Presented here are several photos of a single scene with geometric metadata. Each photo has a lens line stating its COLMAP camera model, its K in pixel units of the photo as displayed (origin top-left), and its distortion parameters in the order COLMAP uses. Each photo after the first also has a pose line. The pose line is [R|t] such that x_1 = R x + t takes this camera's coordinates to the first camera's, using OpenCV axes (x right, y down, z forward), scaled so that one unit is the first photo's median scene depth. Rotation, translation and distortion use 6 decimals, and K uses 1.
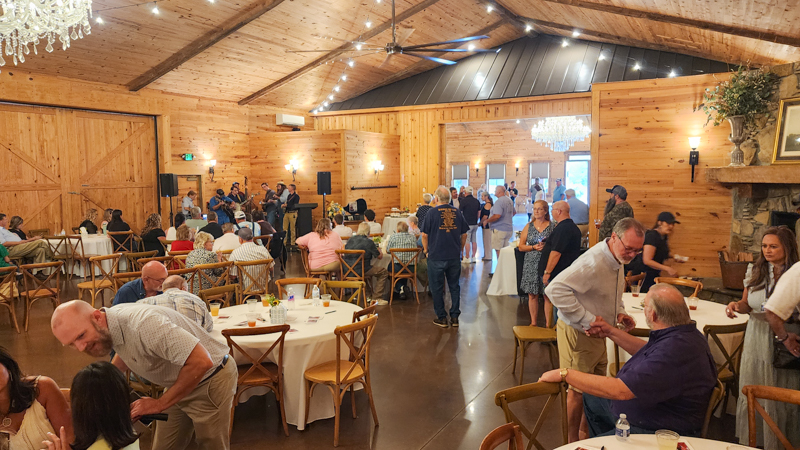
lens RADIAL K [[528.9, 0, 393.8], [0, 528.9, 223.4], [0, 0, 1]] dist [0.069169, -0.063706]
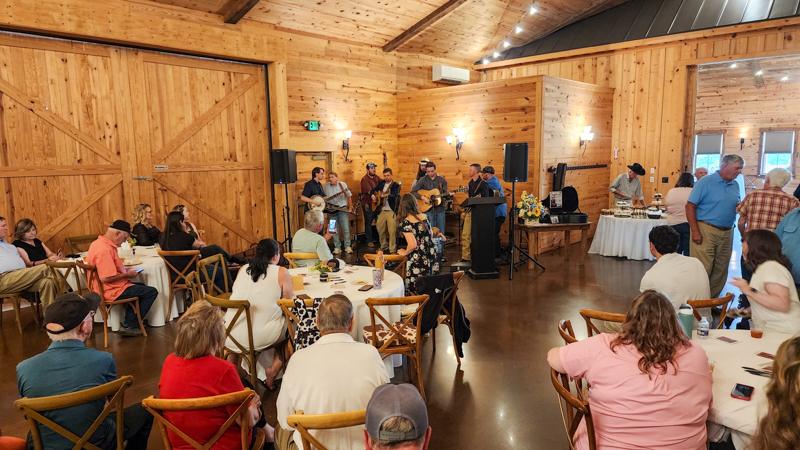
lens RADIAL K [[528.9, 0, 408.2], [0, 528.9, 231.5], [0, 0, 1]] dist [0.069169, -0.063706]
pose [[0.971342, 0.027689, -0.236068, -0.093159], [-0.014303, 0.998201, 0.058229, -0.027135], [0.237256, -0.053184, 0.969990, 0.337046]]
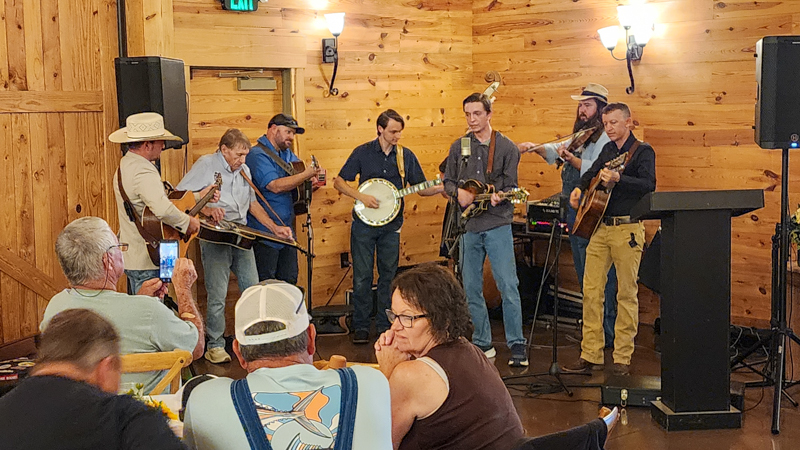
lens RADIAL K [[1255.5, 0, 427.1], [0, 1255.5, 235.7], [0, 0, 1]] dist [0.106441, 0.000000]
pose [[0.949465, 0.032146, -0.312222, -0.097479], [-0.025269, 0.999341, 0.026047, -0.025280], [0.312854, -0.016841, 0.949652, 0.424005]]
